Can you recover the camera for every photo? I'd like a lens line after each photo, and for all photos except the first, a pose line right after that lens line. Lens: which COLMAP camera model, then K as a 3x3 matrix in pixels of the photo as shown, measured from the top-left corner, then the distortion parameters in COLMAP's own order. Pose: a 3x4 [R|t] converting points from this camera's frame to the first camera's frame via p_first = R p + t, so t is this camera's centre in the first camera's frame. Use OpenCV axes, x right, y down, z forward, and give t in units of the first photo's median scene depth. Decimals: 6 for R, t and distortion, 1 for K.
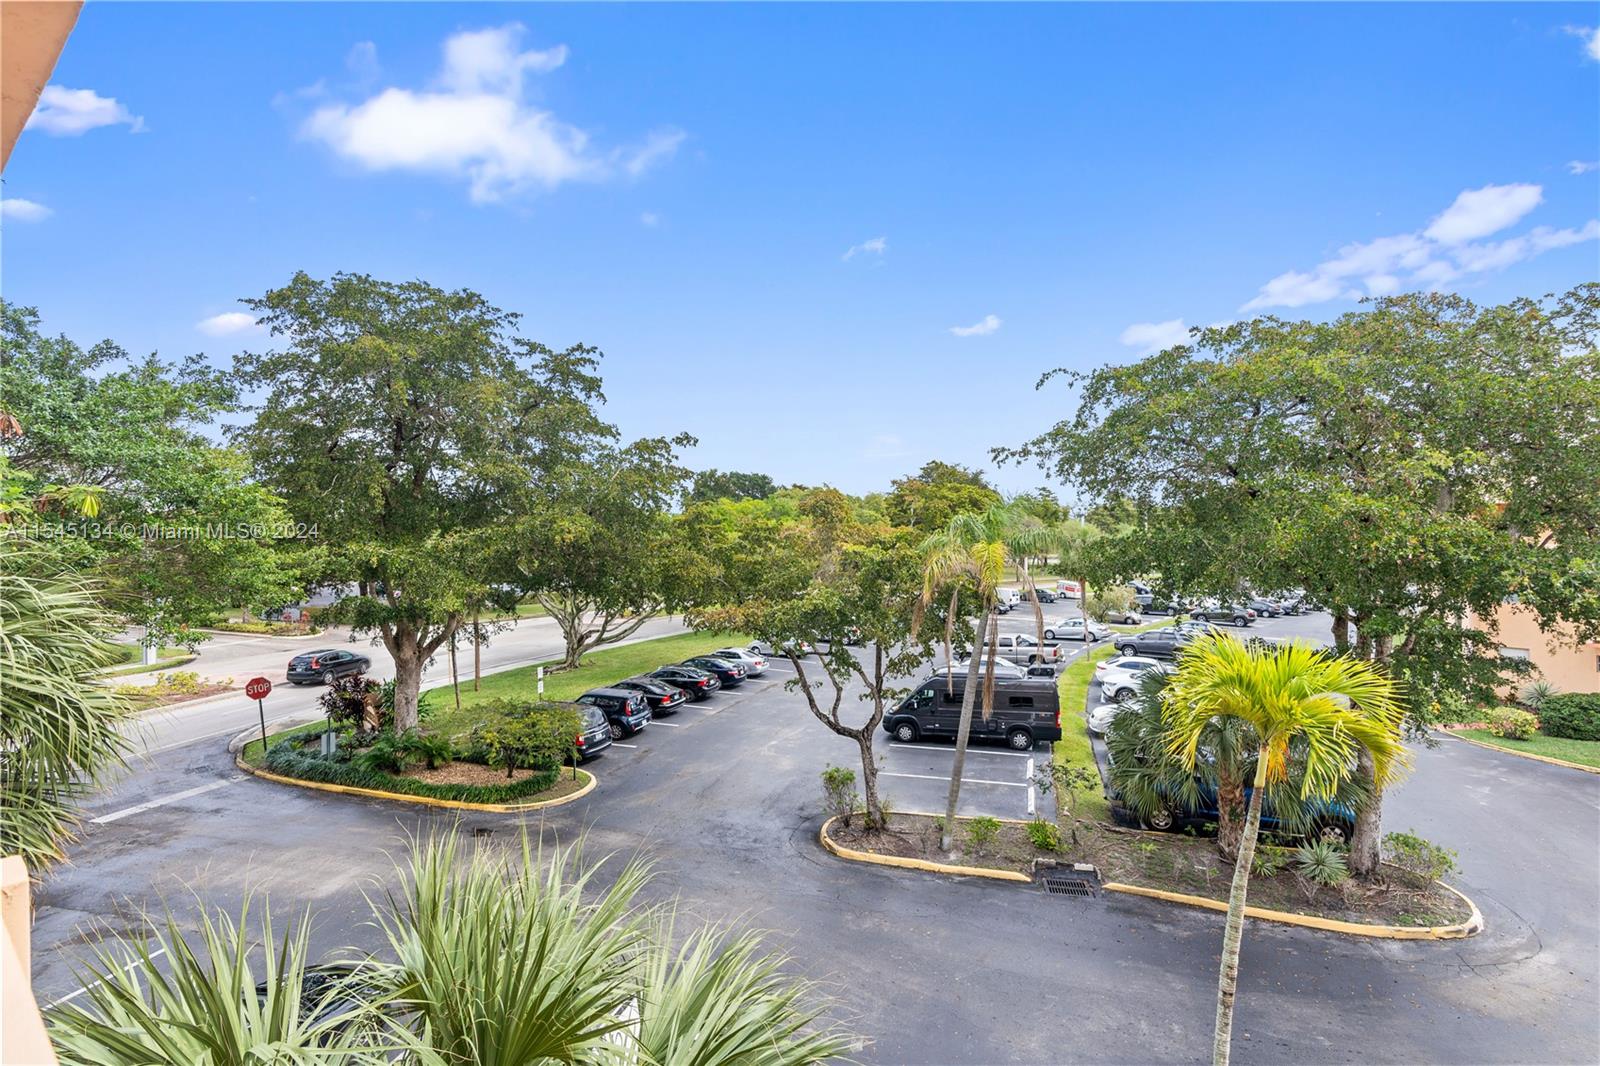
lens RADIAL K [[735.7, 0, 804.7], [0, 735.7, 527.0], [0, 0, 1]] dist [-0.010827, 0.003886]
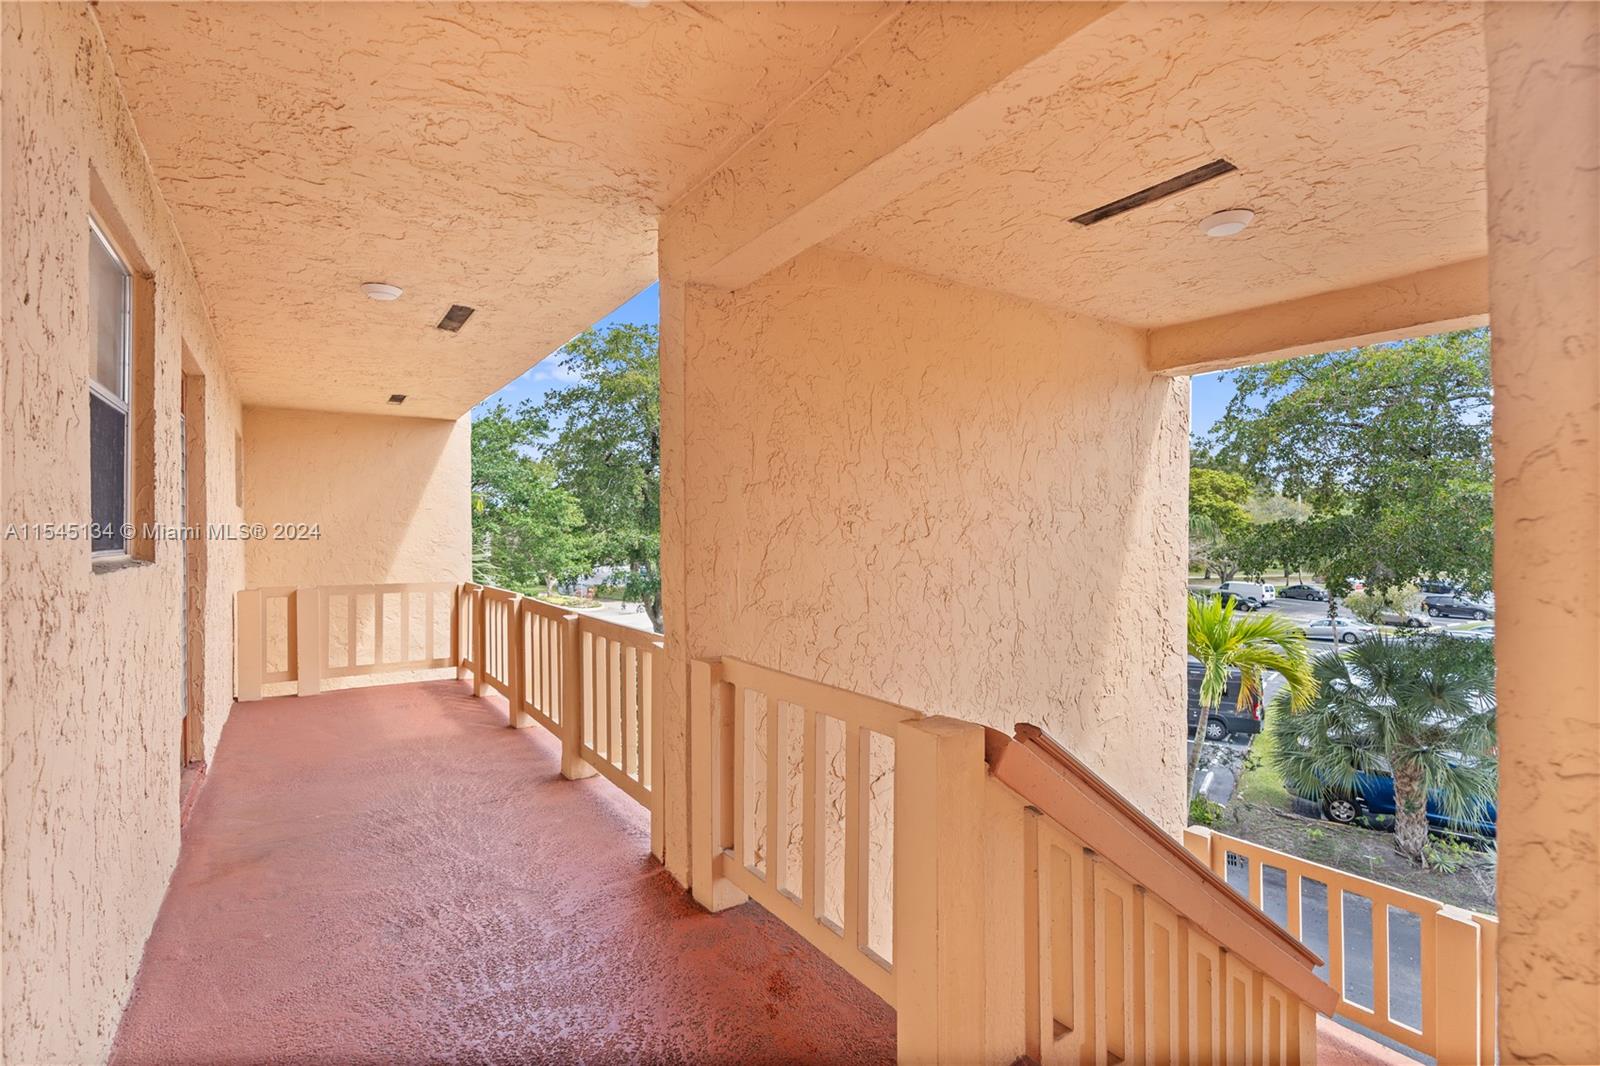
lens RADIAL K [[735.7, 0, 798.3], [0, 735.7, 525.0], [0, 0, 1]] dist [-0.010827, 0.003886]
pose [[0.948060, -0.002520, -0.318083, 0.095979], [0.005680, 0.999943, 0.009008, 0.001901], [0.318042, -0.010346, 0.948020, -0.140718]]
